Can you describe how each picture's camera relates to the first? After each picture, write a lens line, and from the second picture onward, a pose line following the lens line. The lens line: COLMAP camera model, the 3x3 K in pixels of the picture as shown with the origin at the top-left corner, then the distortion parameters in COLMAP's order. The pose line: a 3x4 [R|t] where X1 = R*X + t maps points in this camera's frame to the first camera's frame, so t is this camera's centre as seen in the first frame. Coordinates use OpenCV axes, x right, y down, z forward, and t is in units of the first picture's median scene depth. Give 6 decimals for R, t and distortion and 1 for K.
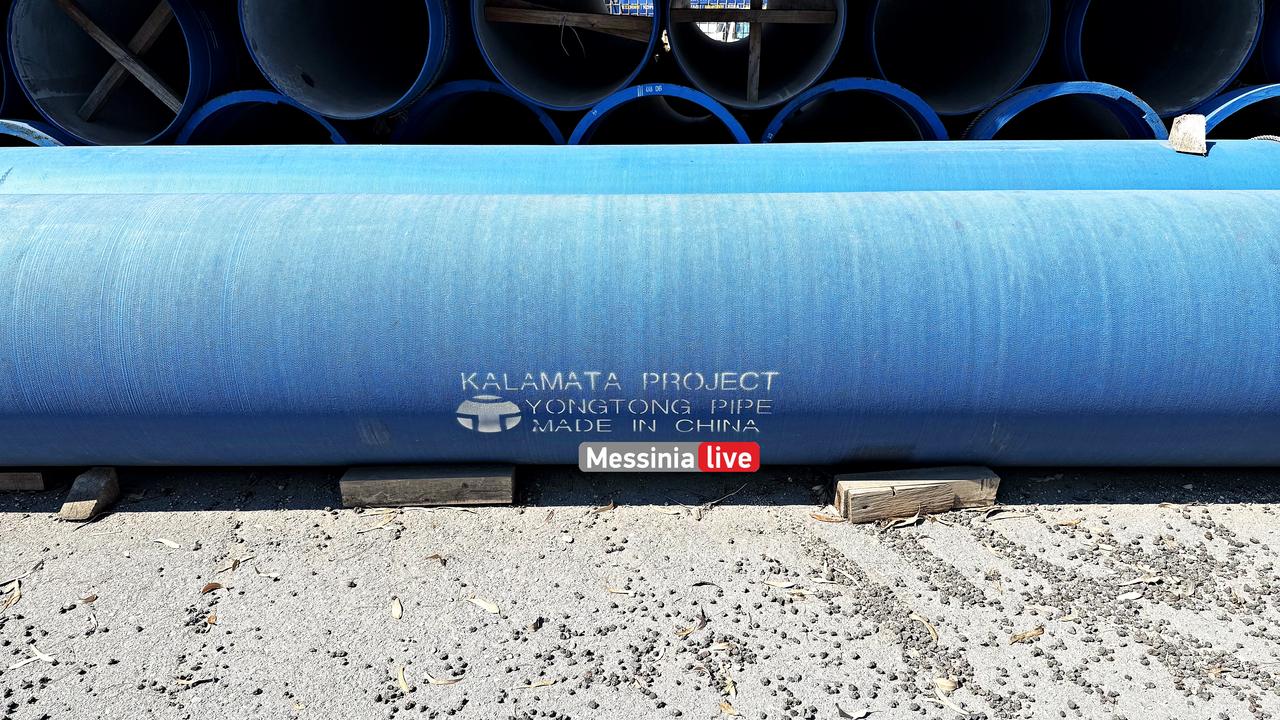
lens RADIAL K [[897.6, 0, 632.6], [0, 897.6, 354.7], [0, 0, 1]] dist [0.053982, -0.061321]
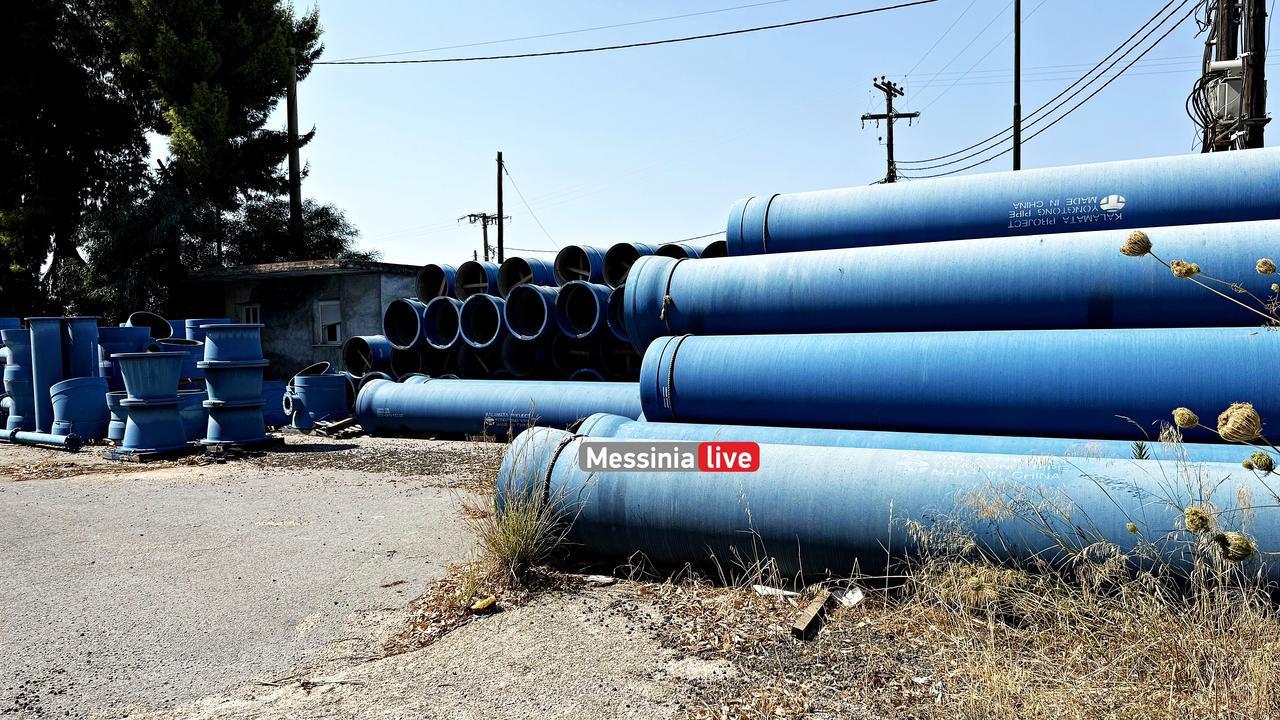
lens RADIAL K [[897.6, 0, 645.2], [0, 897.6, 352.5], [0, 0, 1]] dist [0.053982, -0.061321]
pose [[0.867758, 0.004829, -0.496964, 3.413915], [-0.166306, 0.945128, -0.281205, 1.059042], [0.468336, 0.326666, 0.820945, -3.236678]]
